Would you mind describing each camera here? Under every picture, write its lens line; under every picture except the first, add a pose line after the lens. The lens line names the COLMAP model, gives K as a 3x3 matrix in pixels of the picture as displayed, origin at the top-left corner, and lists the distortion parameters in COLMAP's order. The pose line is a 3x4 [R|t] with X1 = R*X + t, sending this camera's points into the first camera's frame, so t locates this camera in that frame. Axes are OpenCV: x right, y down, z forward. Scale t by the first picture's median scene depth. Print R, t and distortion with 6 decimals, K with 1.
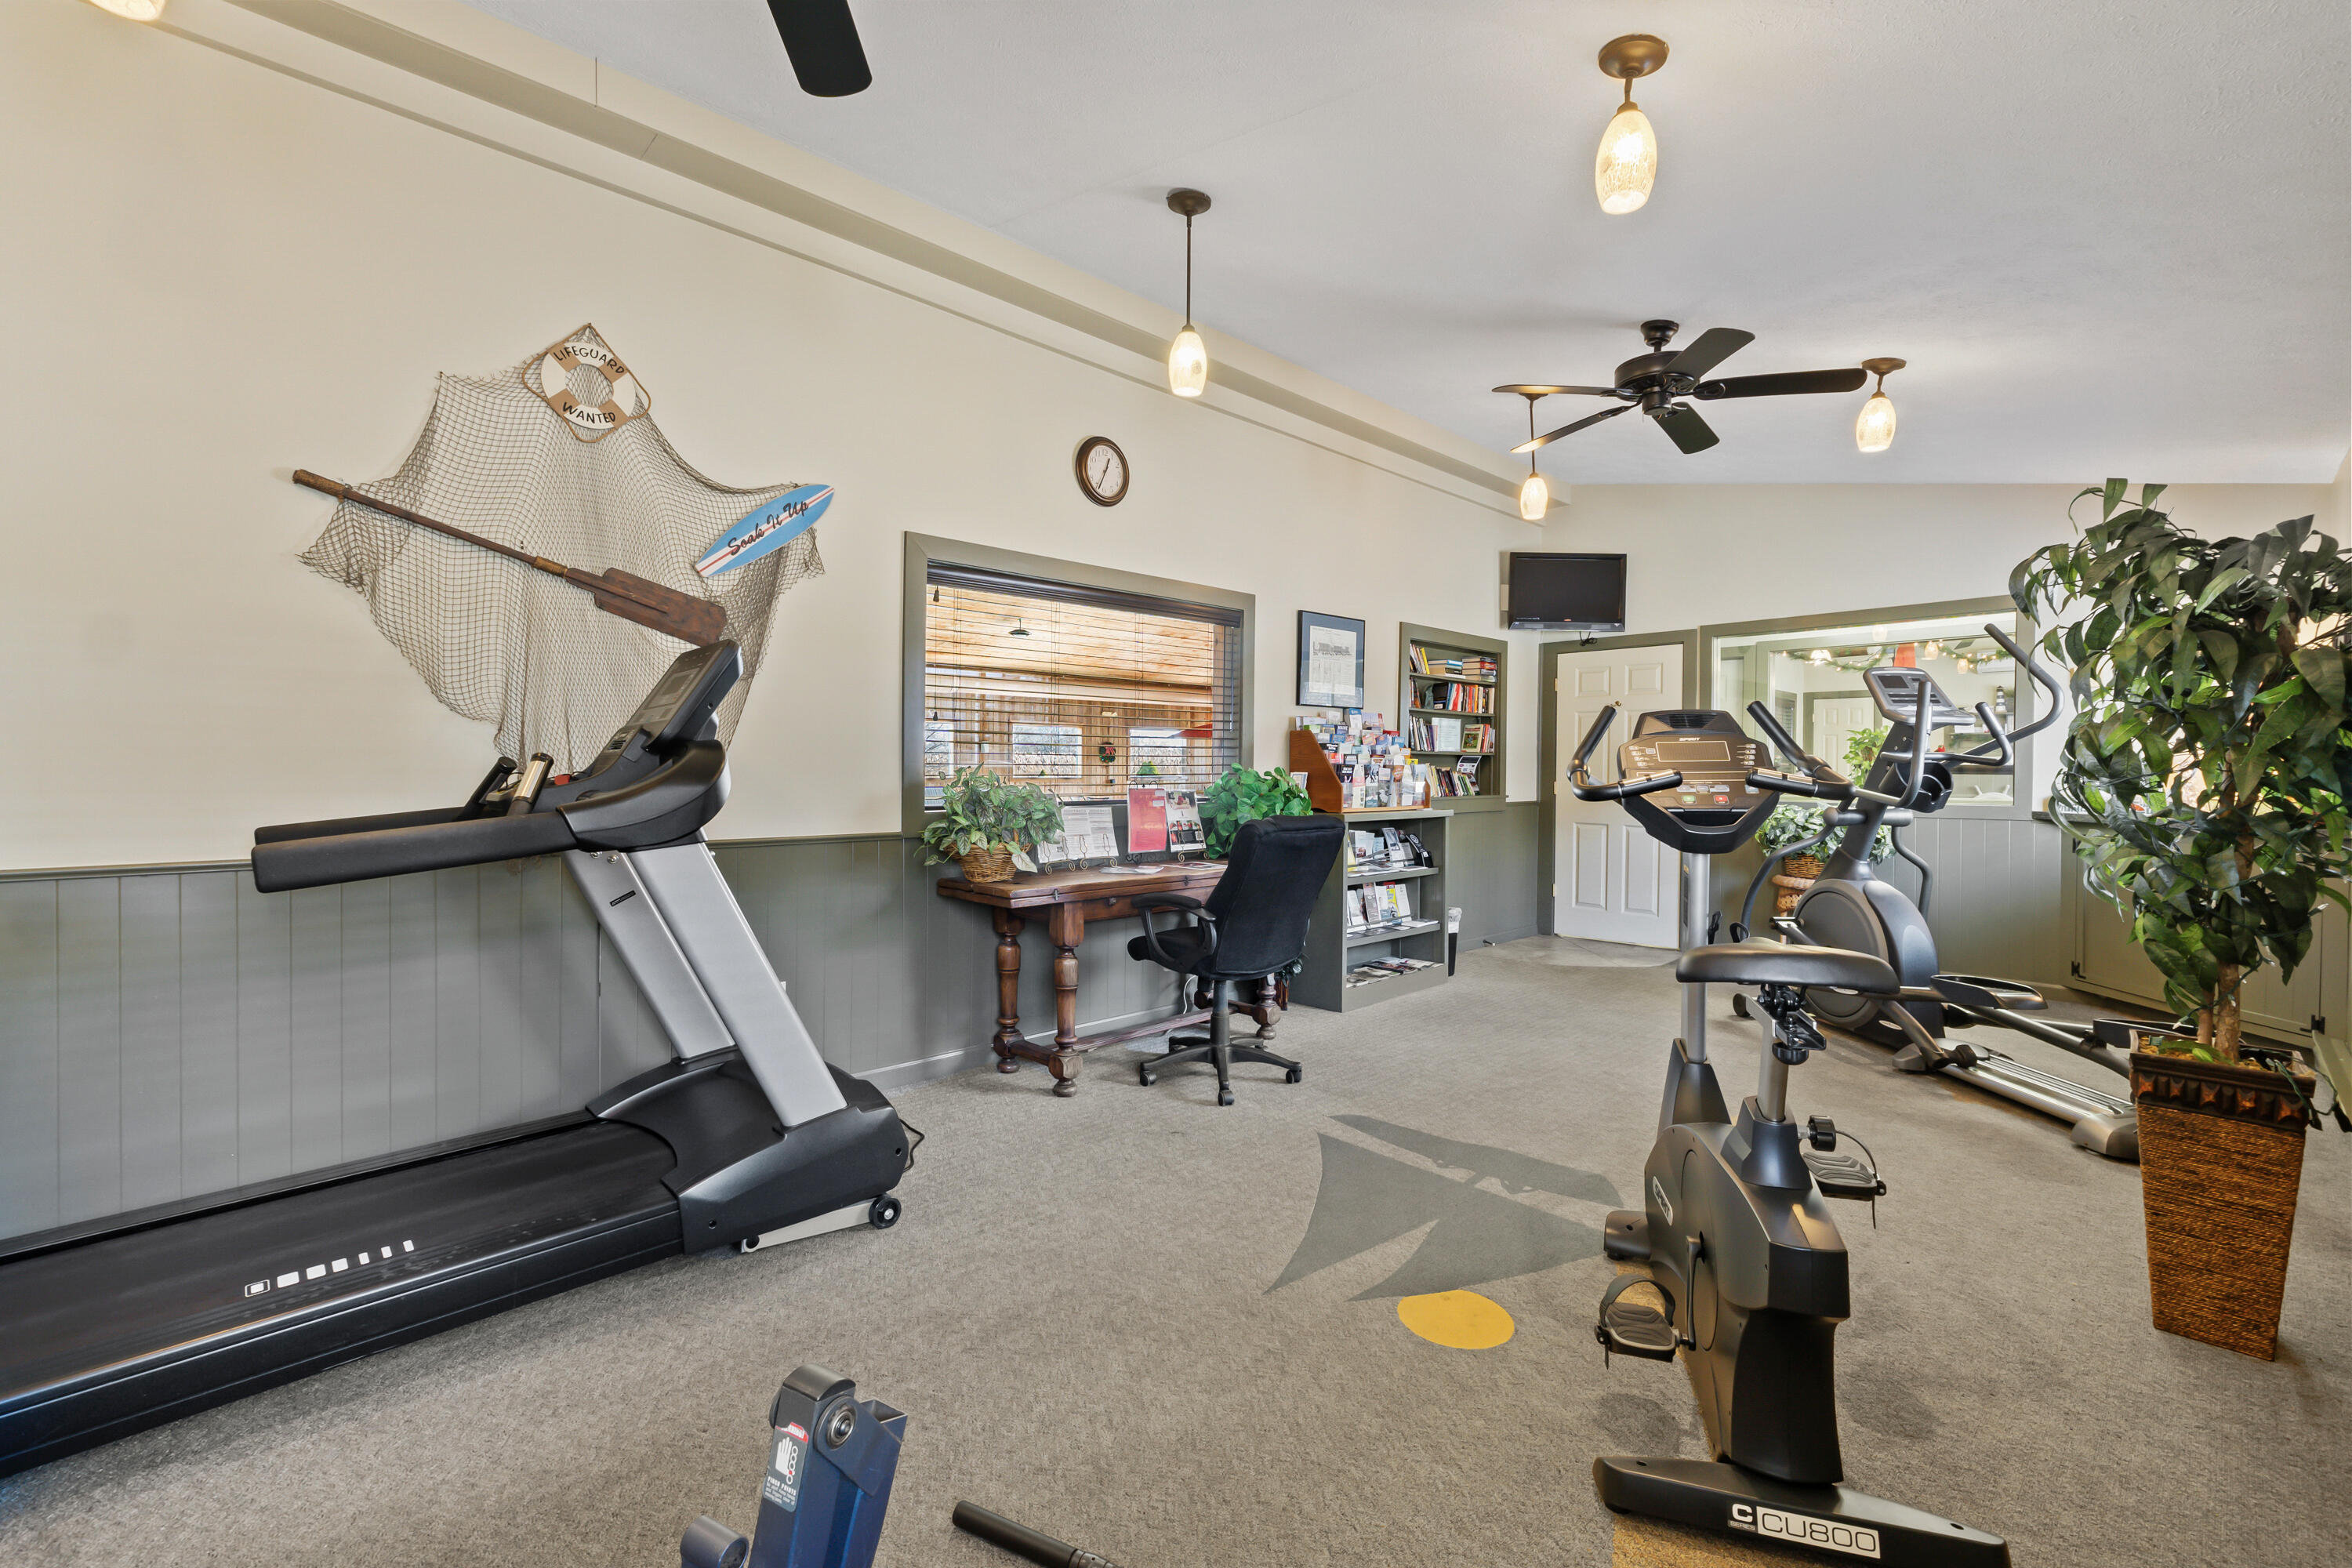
lens RADIAL K [[987.7, 0, 1173.9], [0, 987.7, 761.1], [0, 0, 1]] dist [0.000894, -0.000180]
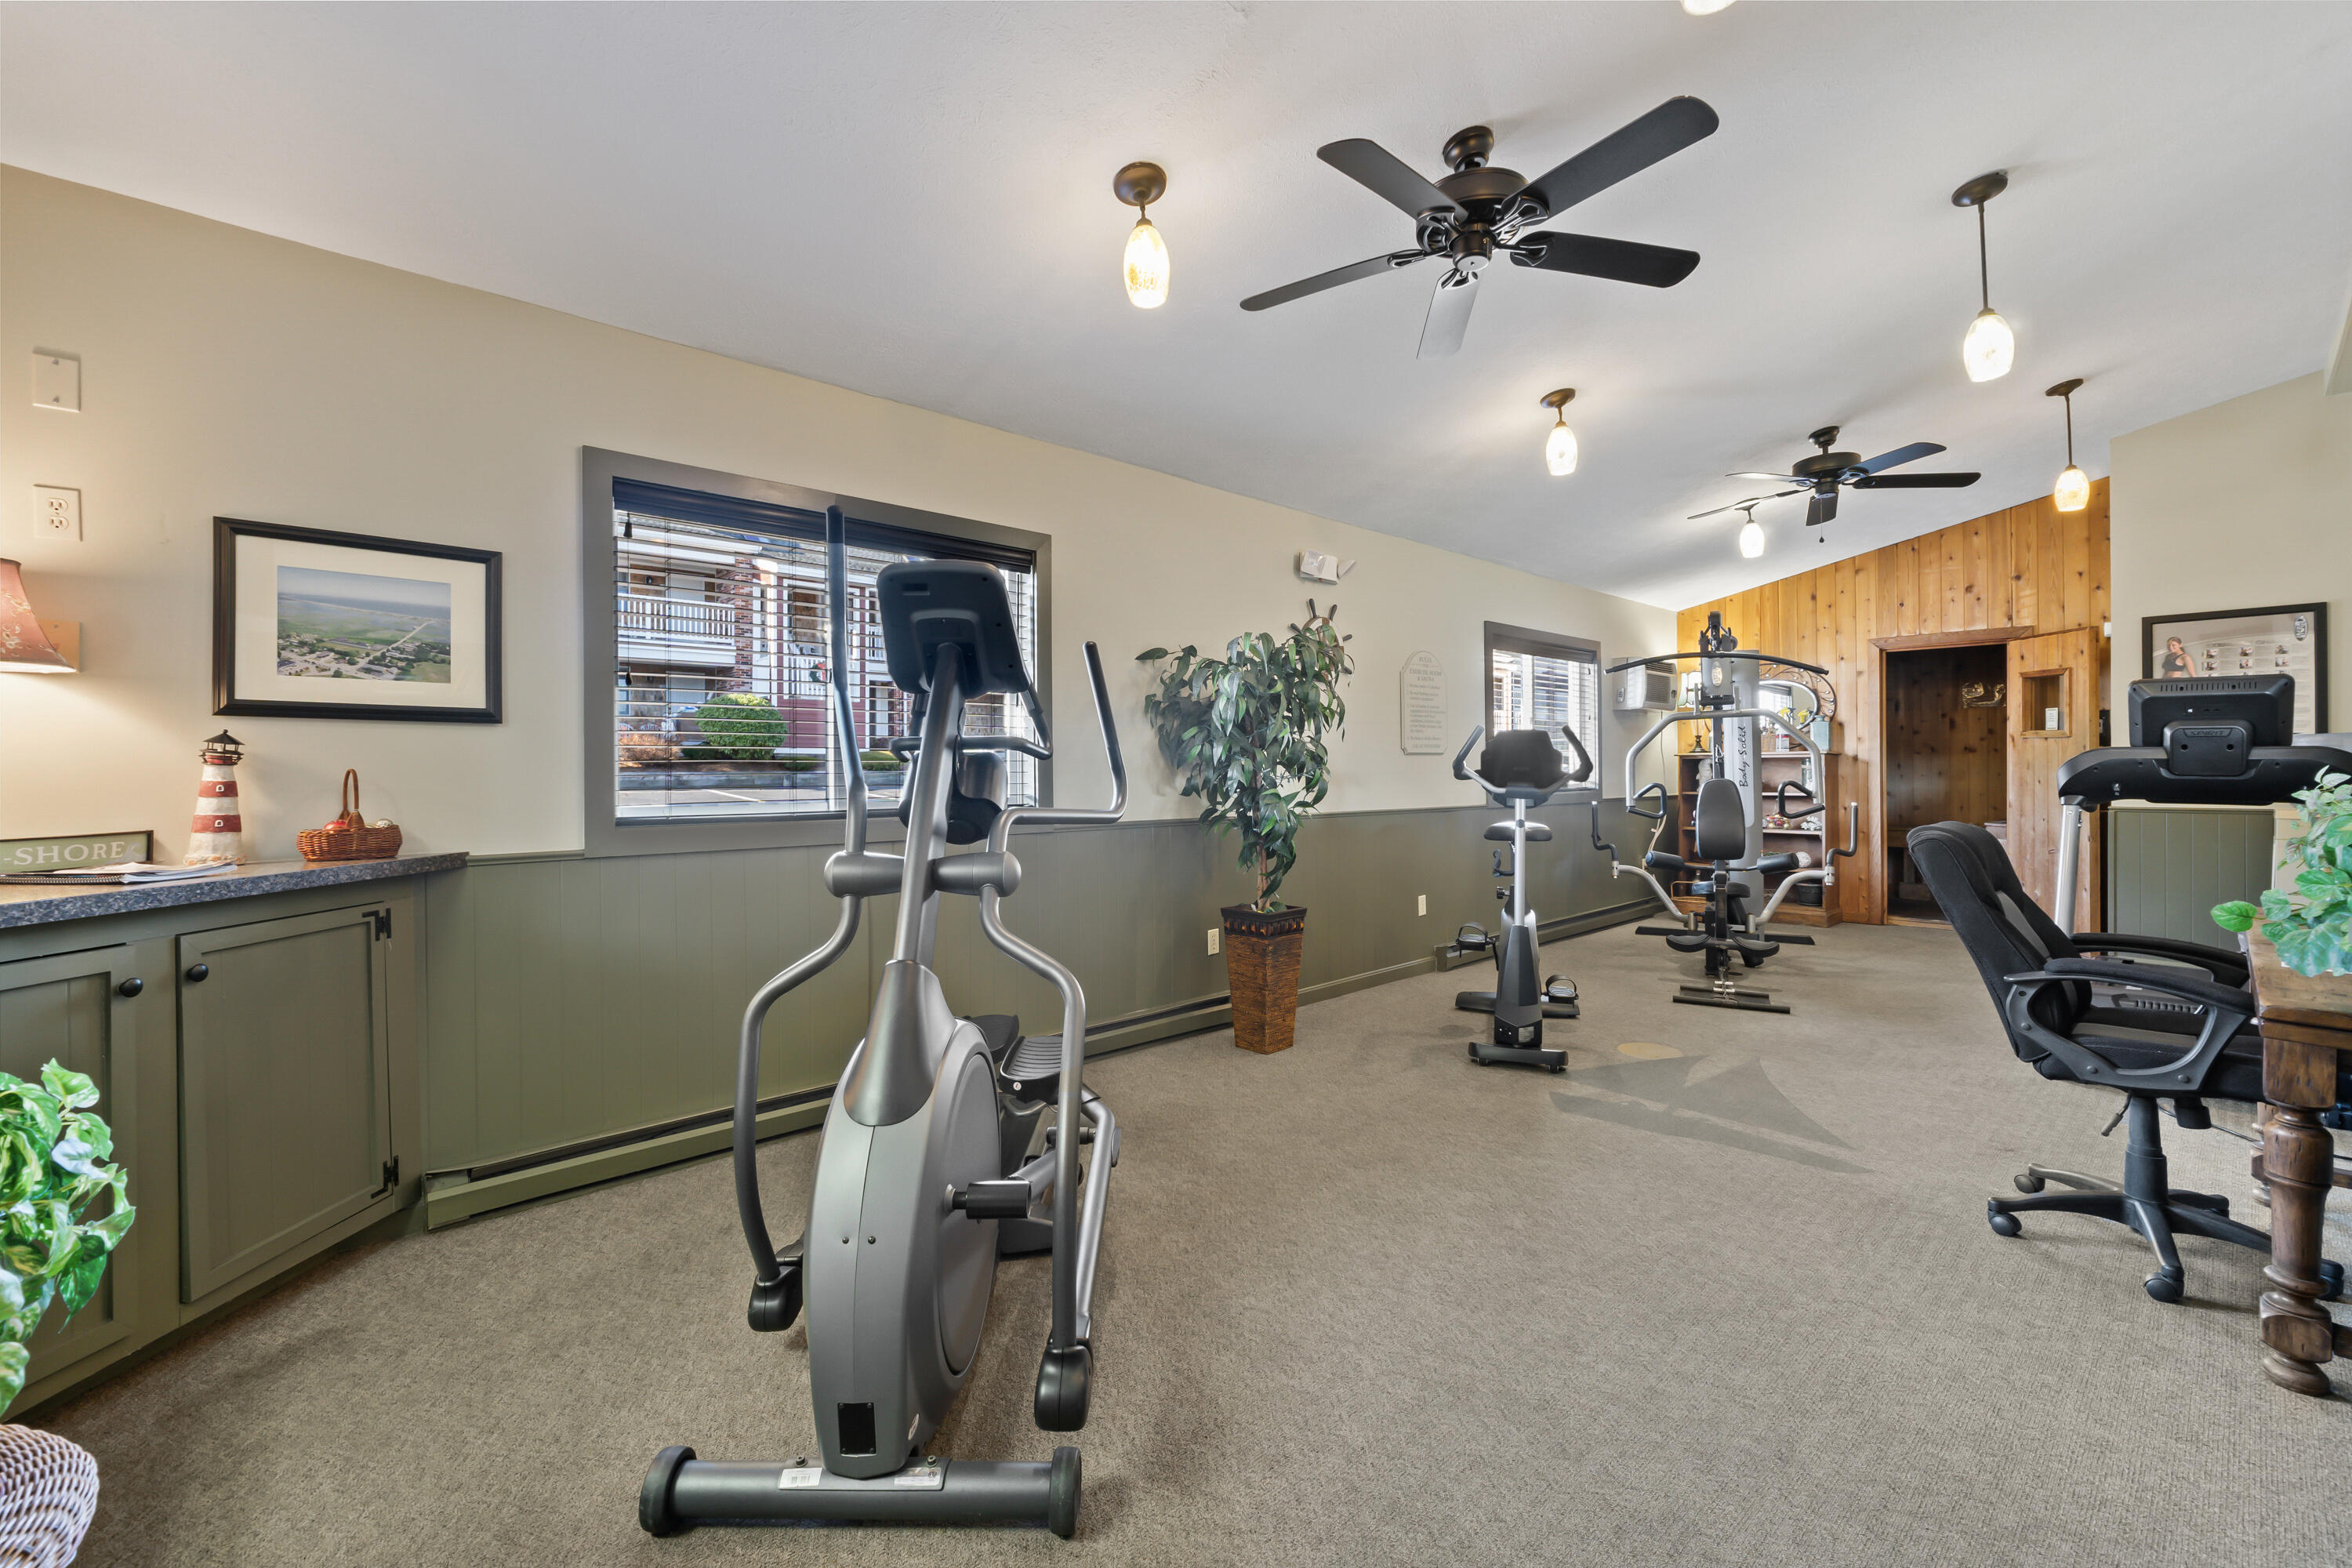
lens RADIAL K [[987.7, 0, 1173.9], [0, 987.7, 761.1], [0, 0, 1]] dist [0.000894, -0.000180]
pose [[-0.999994, -0.000591, 0.003530, 0.892279], [-0.000551, 0.999936, 0.011297, -0.013402], [-0.003537, 0.011295, -0.999930, 2.169744]]
